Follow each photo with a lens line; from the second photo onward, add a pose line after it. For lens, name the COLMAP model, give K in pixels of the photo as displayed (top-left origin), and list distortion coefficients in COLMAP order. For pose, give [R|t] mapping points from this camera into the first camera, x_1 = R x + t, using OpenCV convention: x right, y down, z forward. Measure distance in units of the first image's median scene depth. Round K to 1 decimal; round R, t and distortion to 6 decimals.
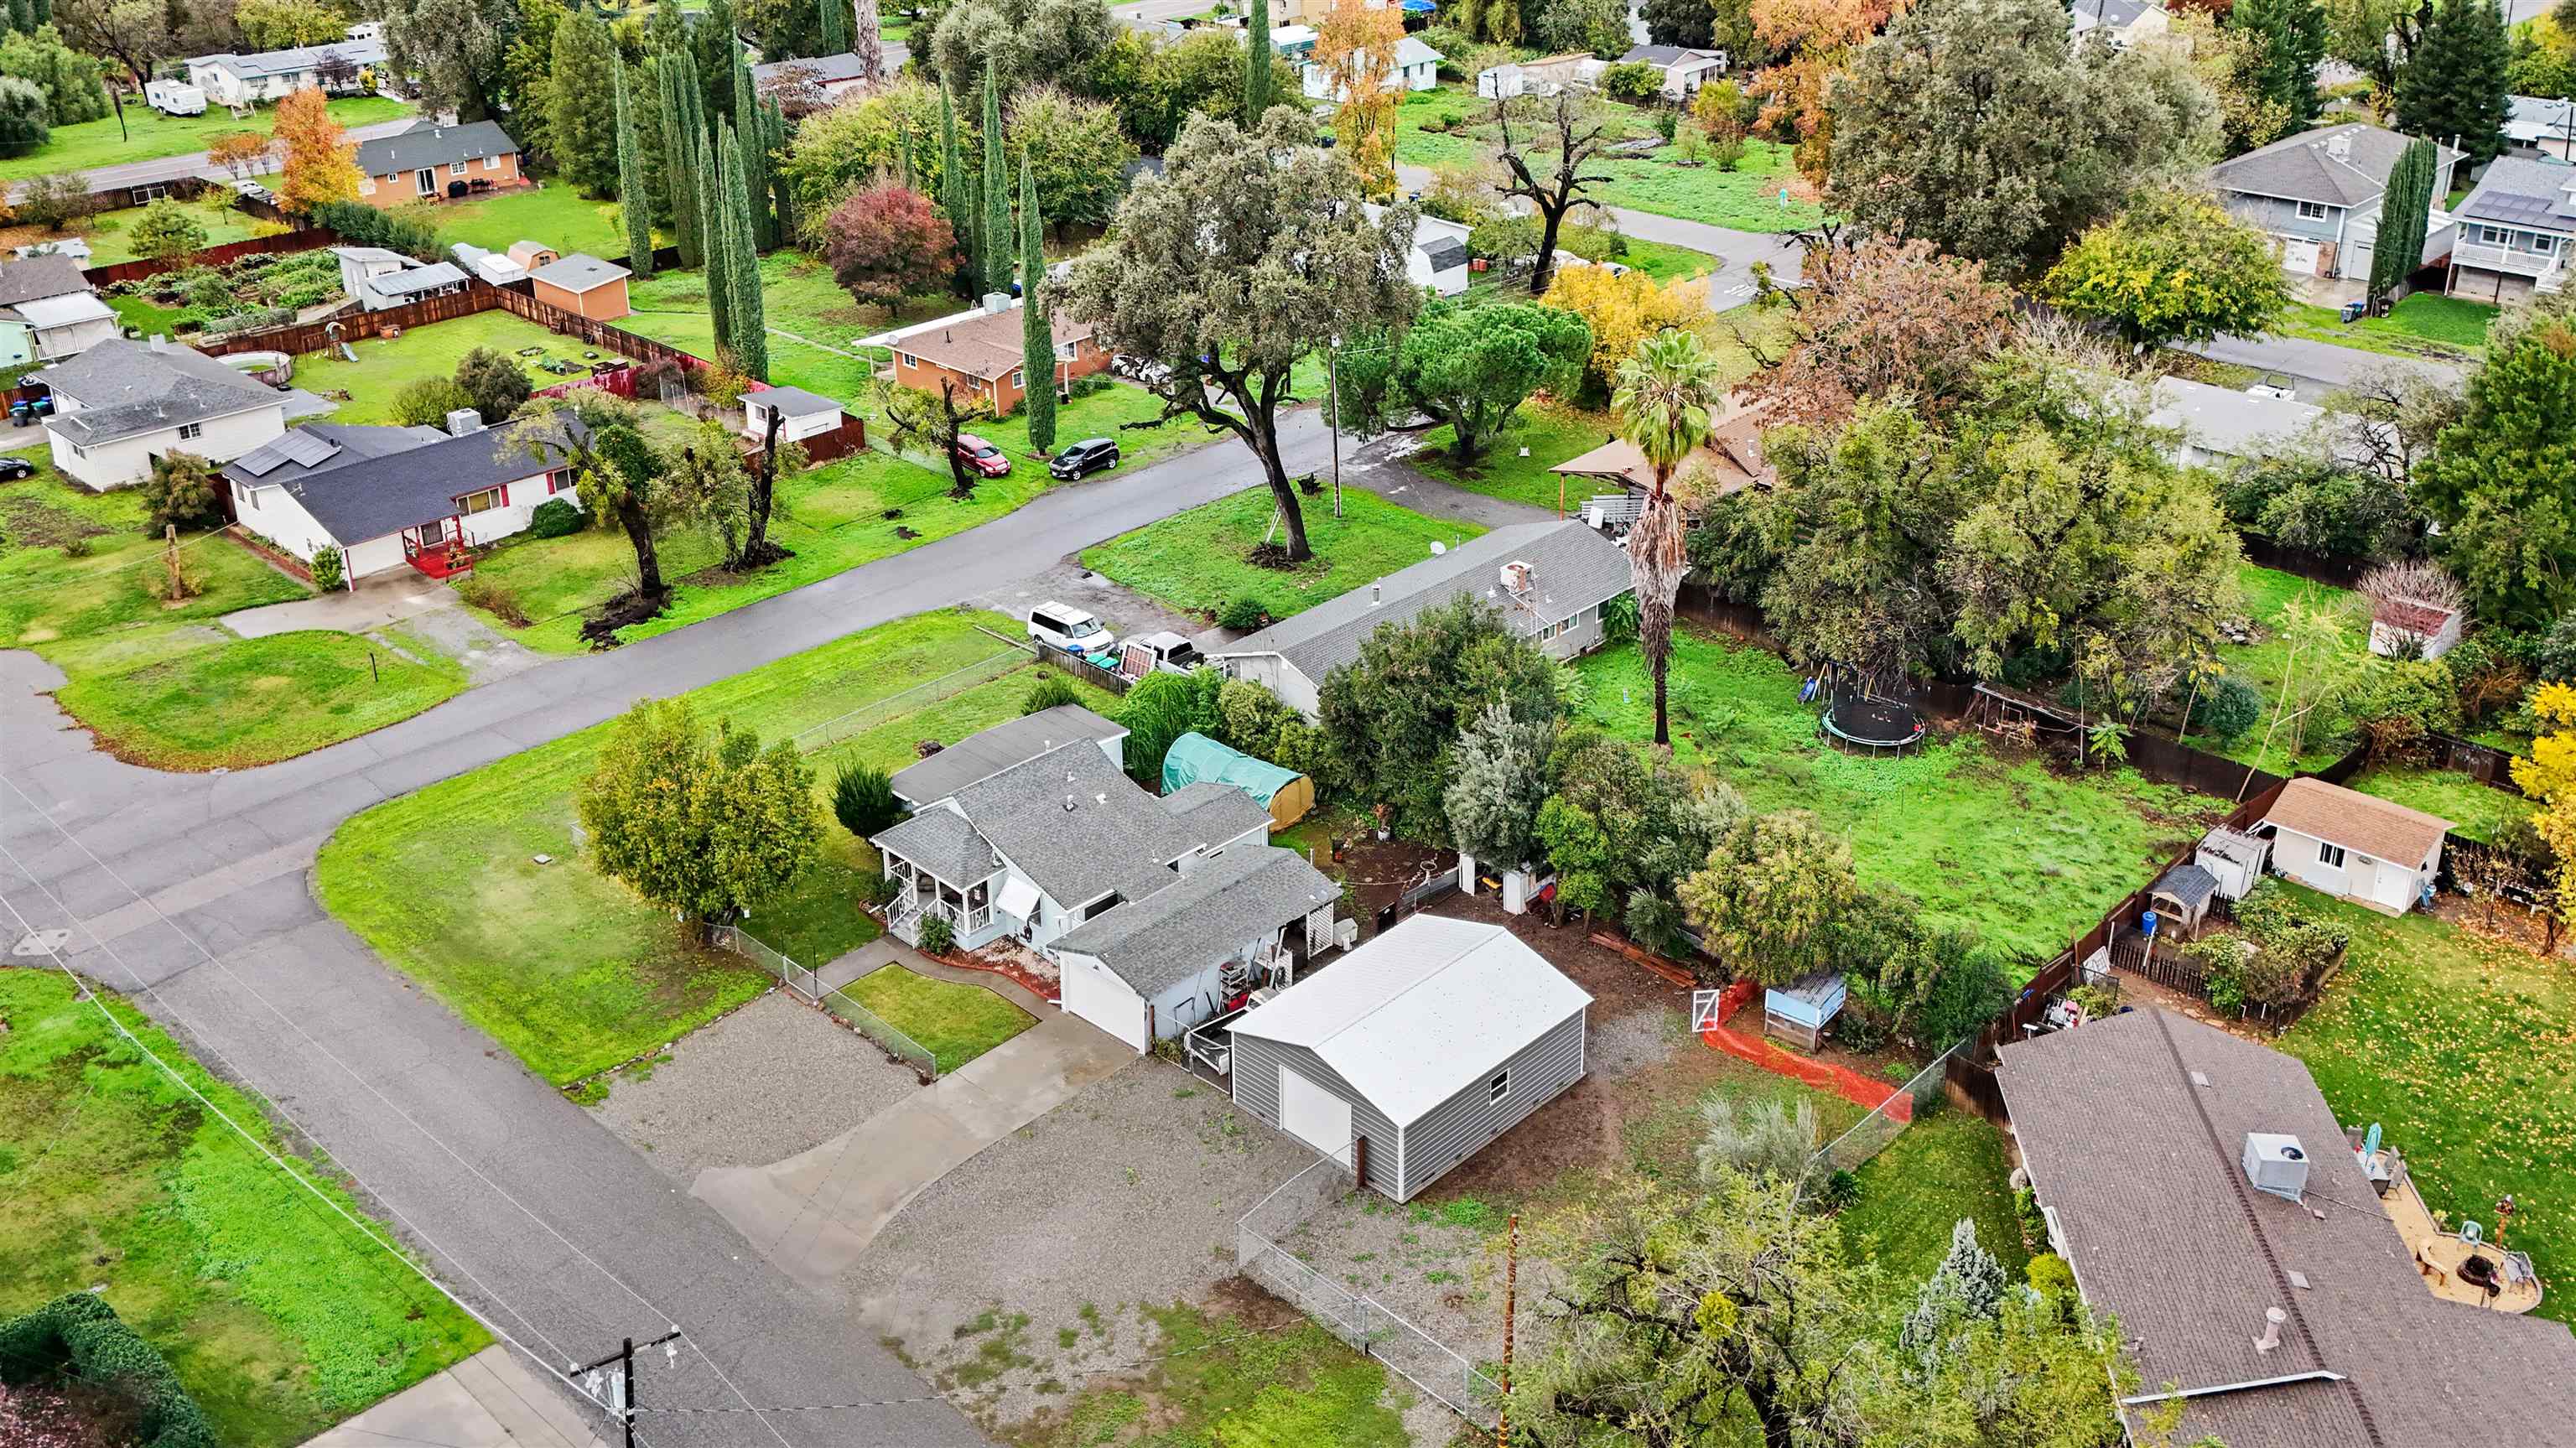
lens RADIAL K [[2319.3, 0, 1284.3], [0, 2319.3, 558.0], [0, 0, 1]] dist [0.131659, -0.258992]
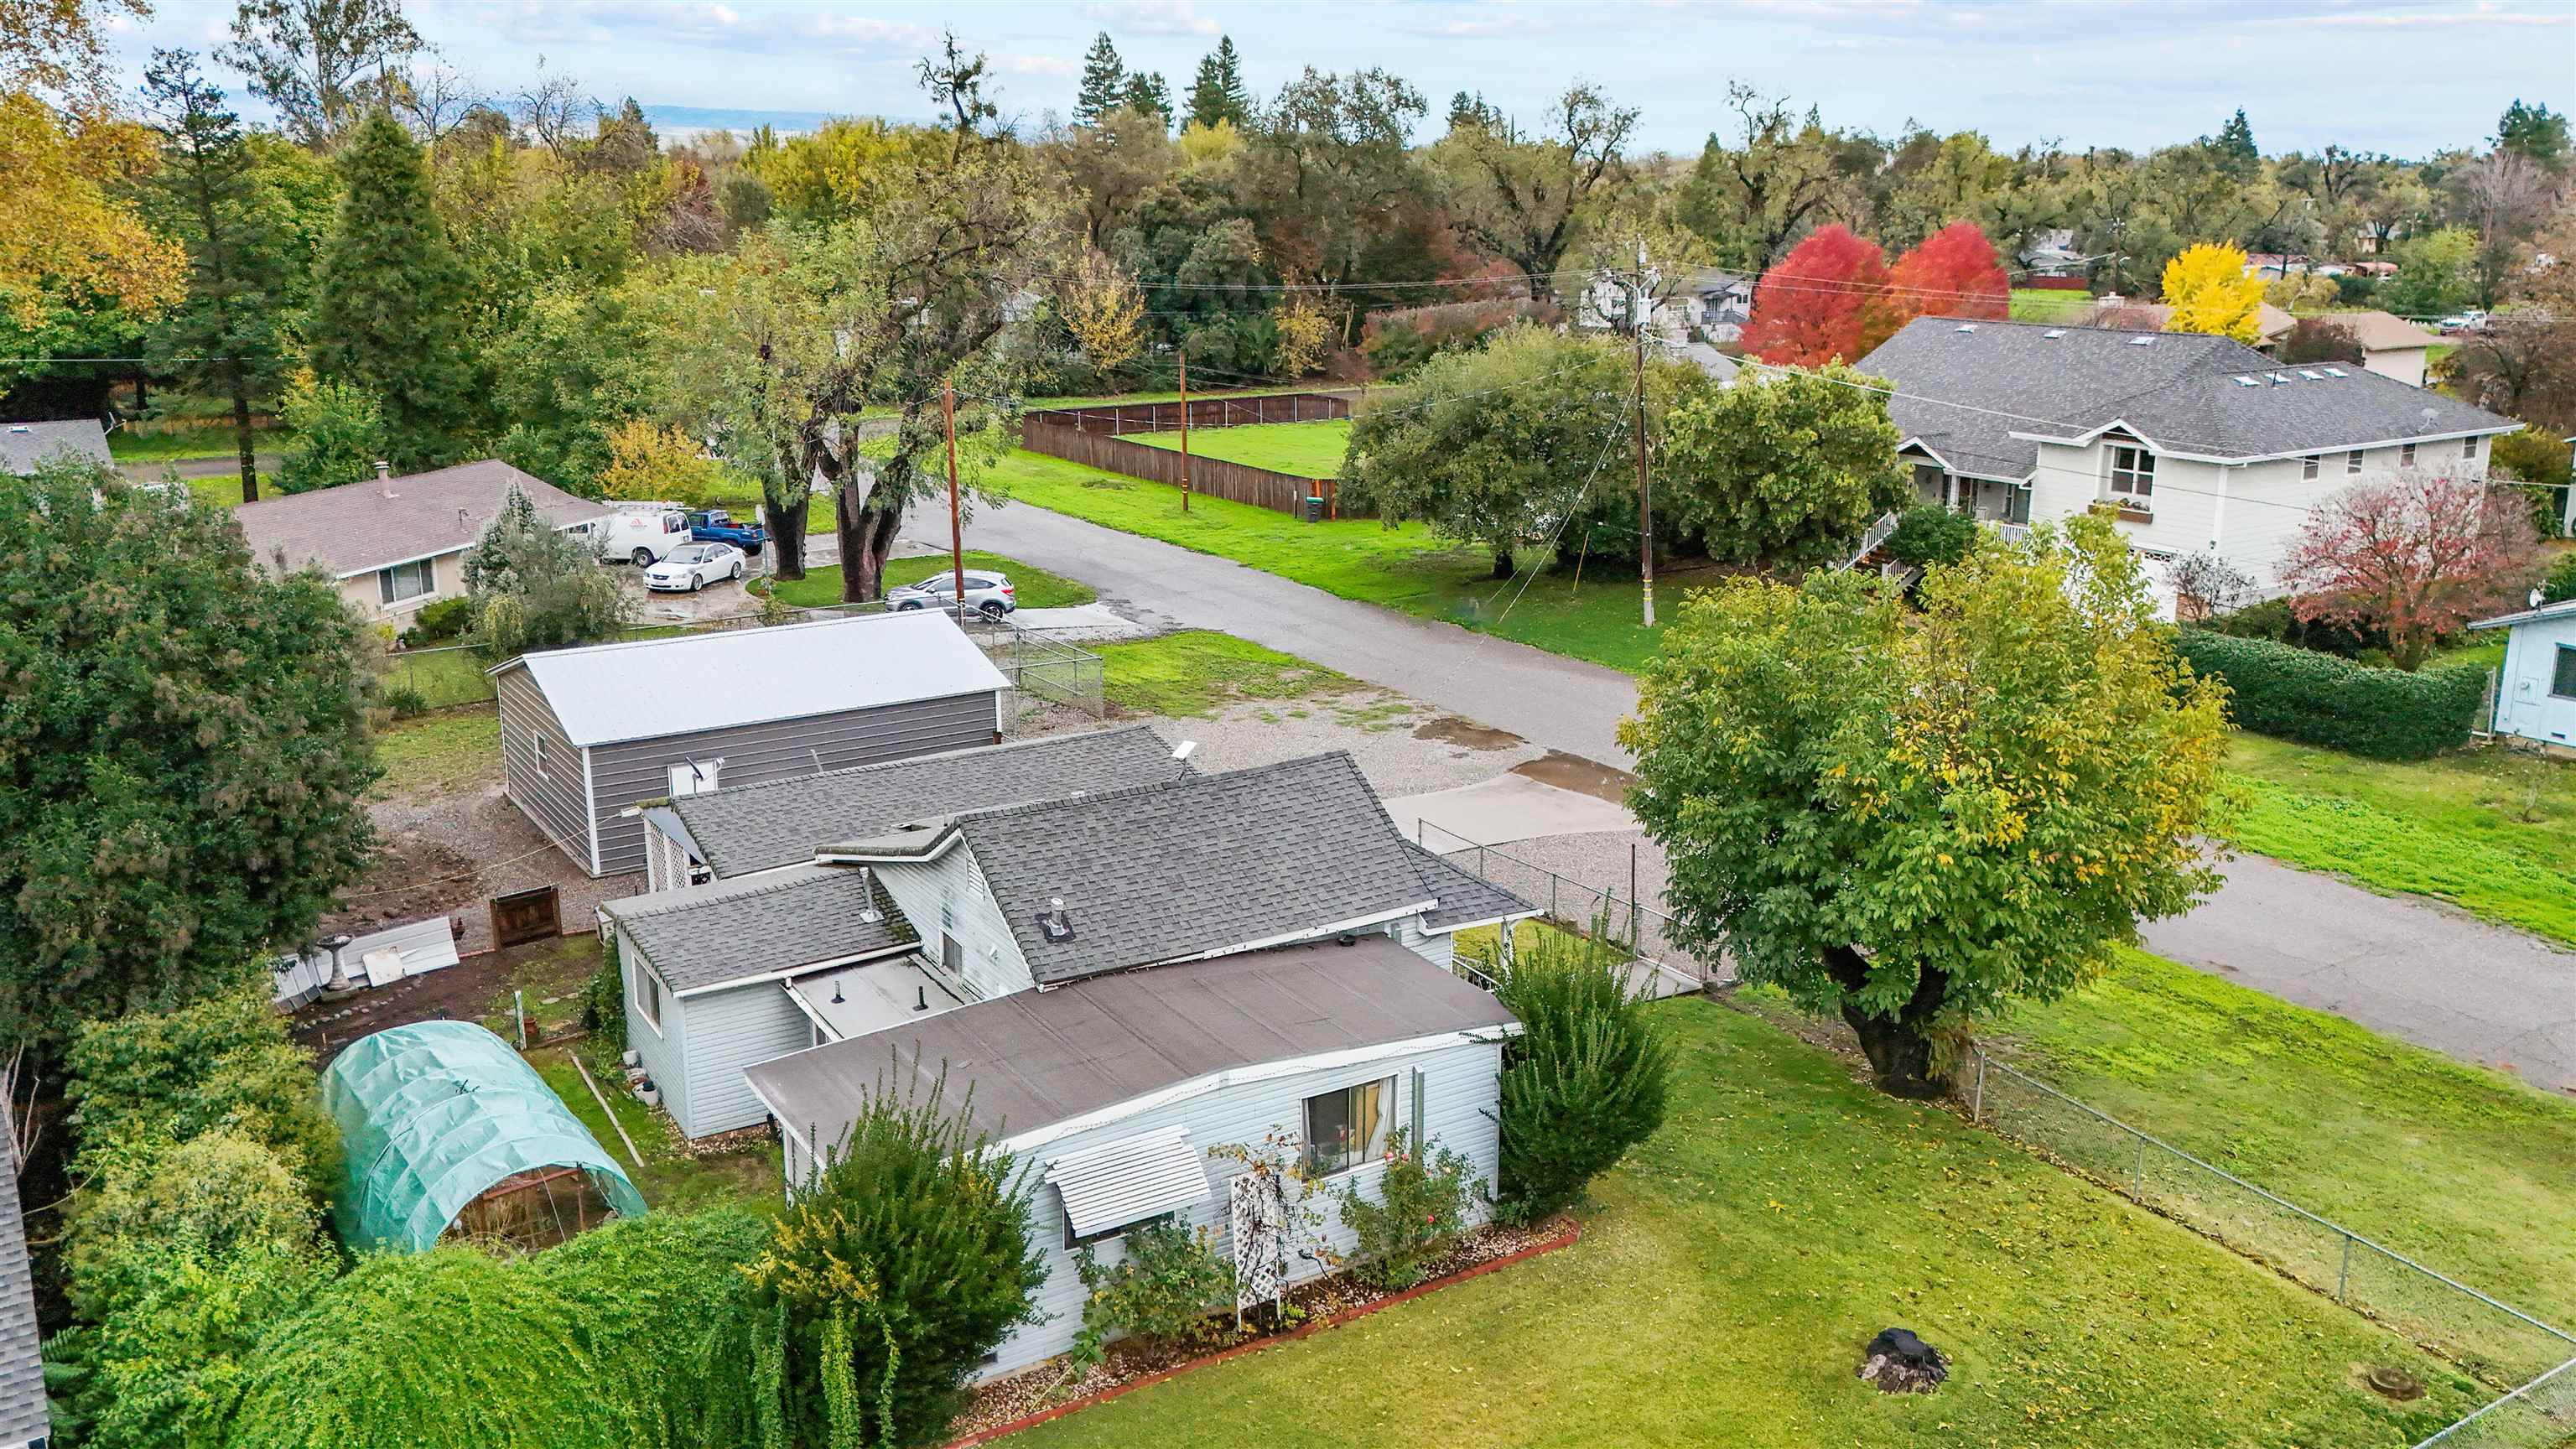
lens RADIAL K [[2096.0, 0, 1311.2], [0, 2096.0, 725.2], [0, 0, 1]] dist [0.071984, -0.084854]
pose [[-0.974849, -0.040217, 0.219206, -0.225126], [0.098177, 0.805510, 0.584393, -0.127871], [-0.200075, 0.591216, -0.781303, 1.319158]]
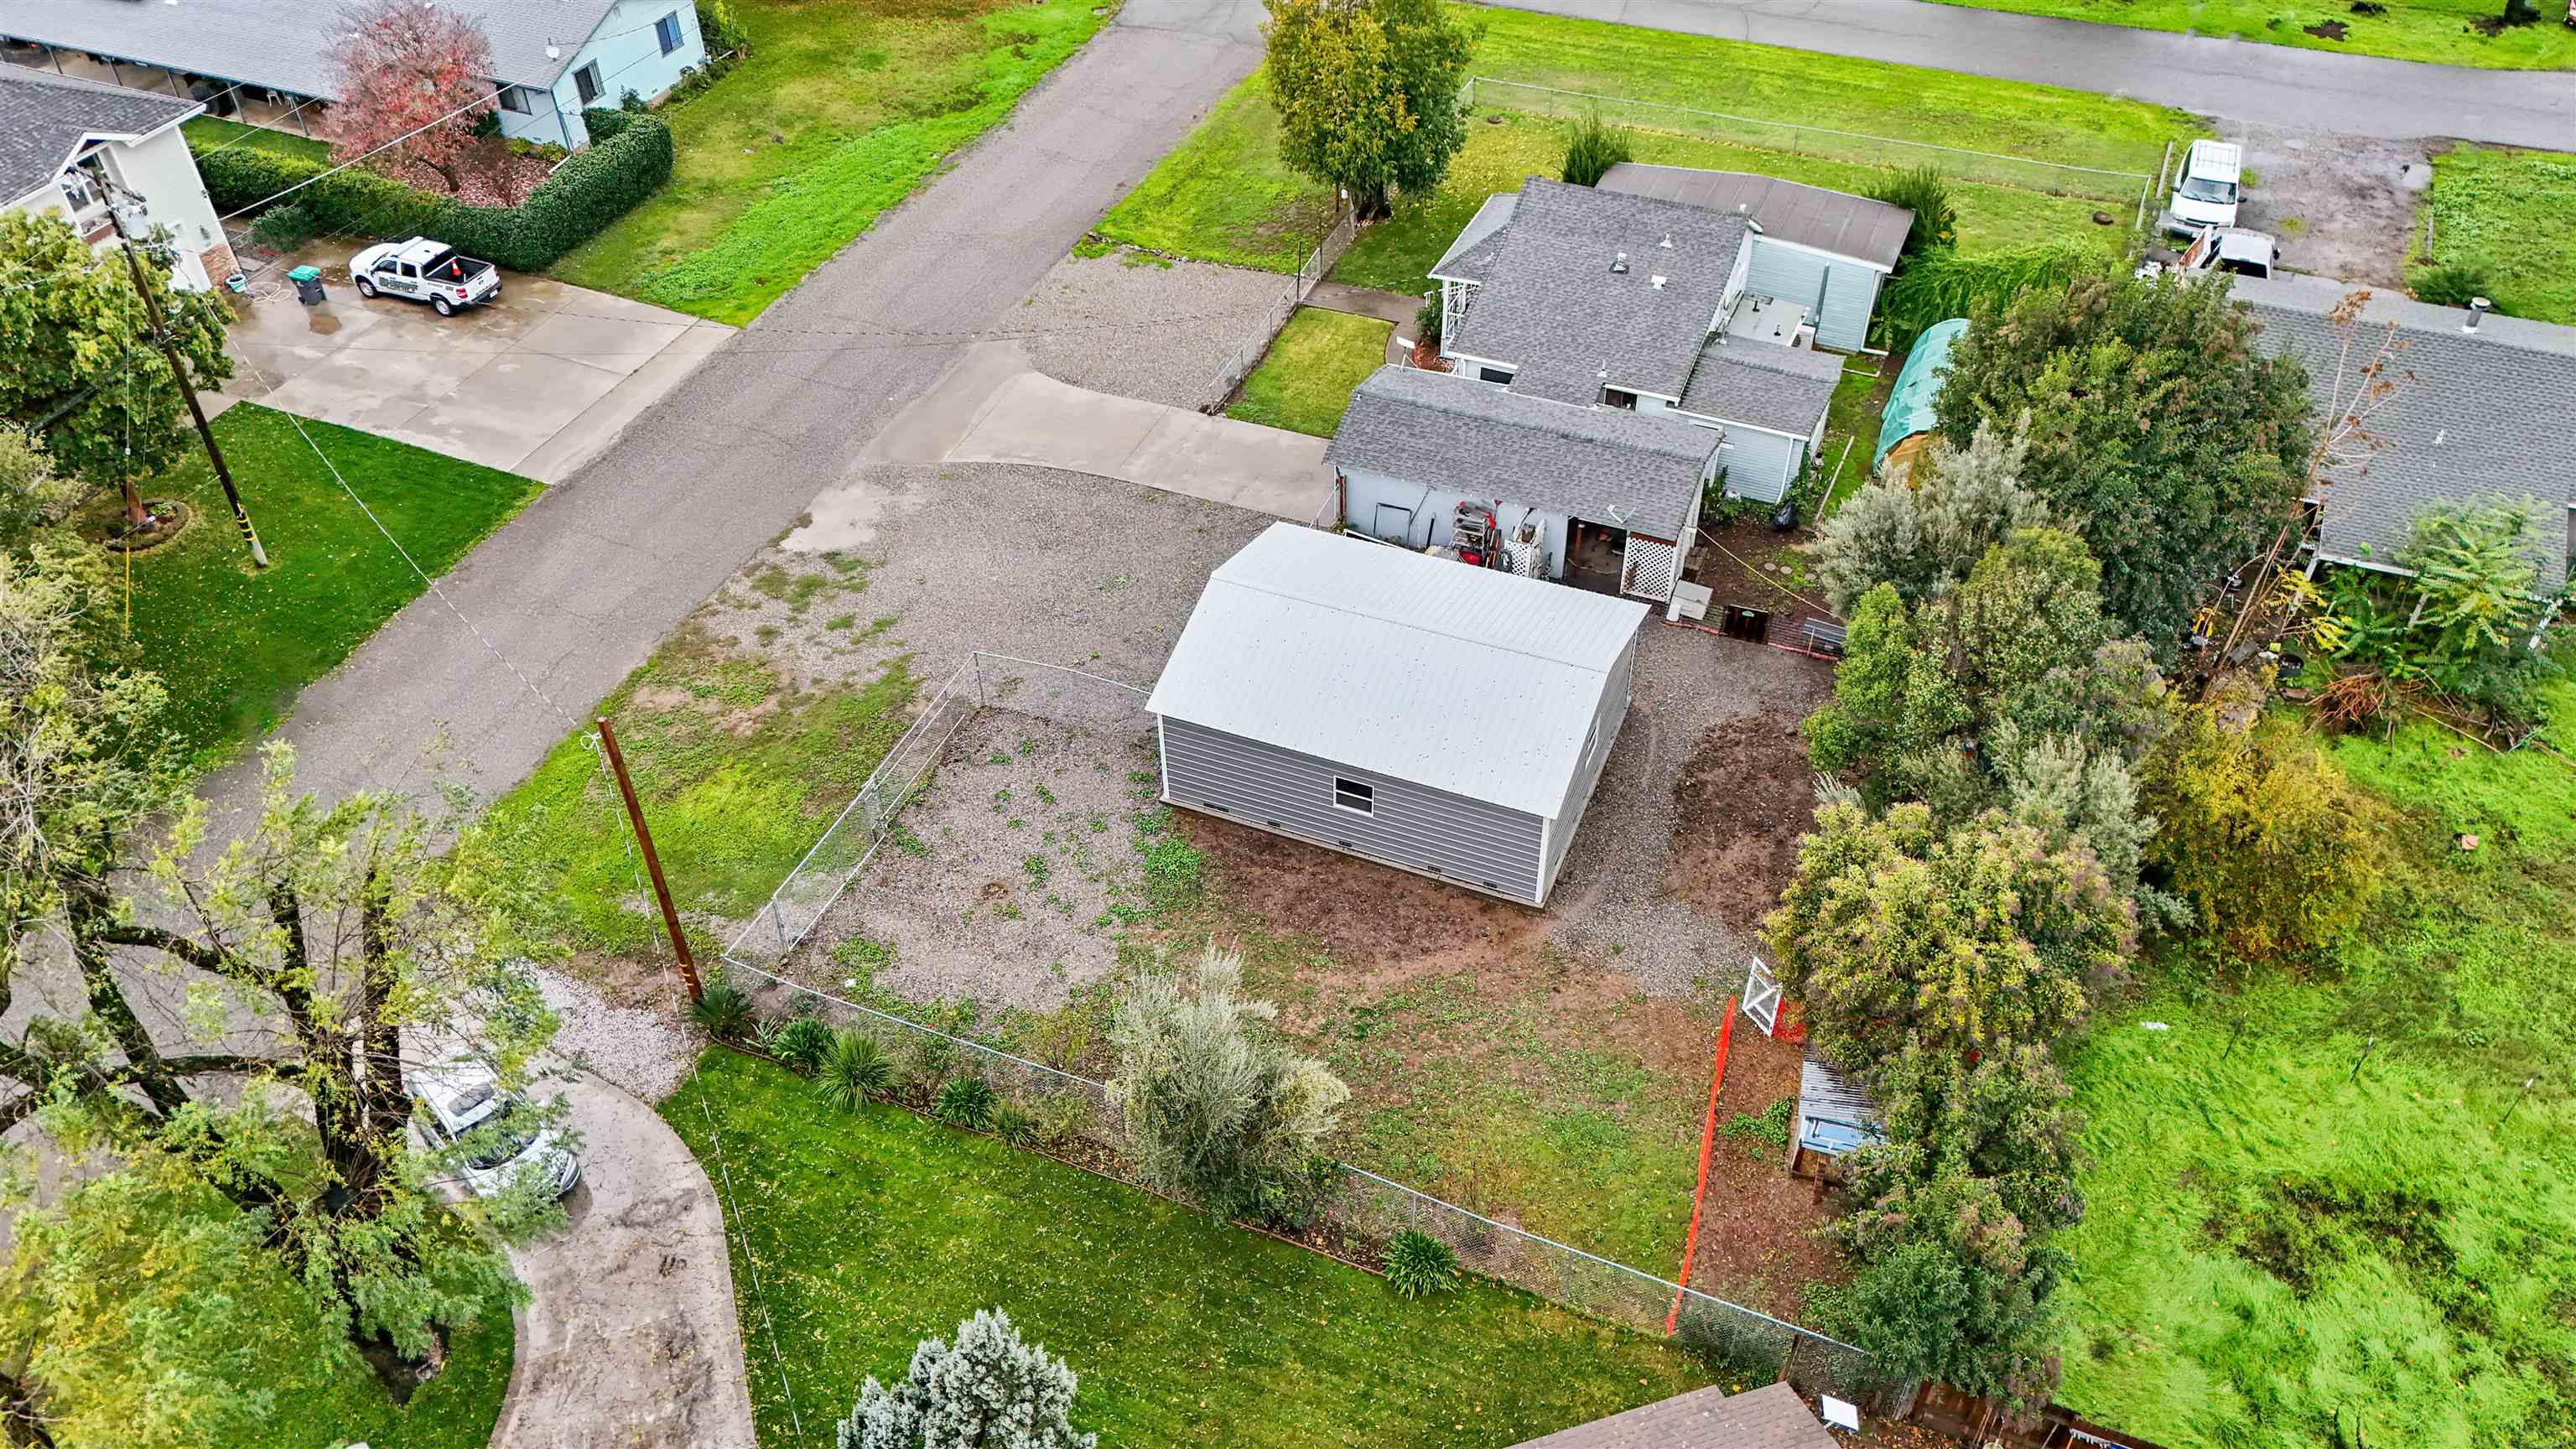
lens RADIAL K [[1919.8, 0, 1300.6], [0, 1919.8, 718.8], [0, 0, 1]] dist [0.080658, -0.070646]
pose [[0.377567, 0.621641, -0.686298, 0.405473], [-0.352804, 0.781828, 0.514076, -0.068732], [0.856138, 0.048031, 0.514510, 0.608192]]
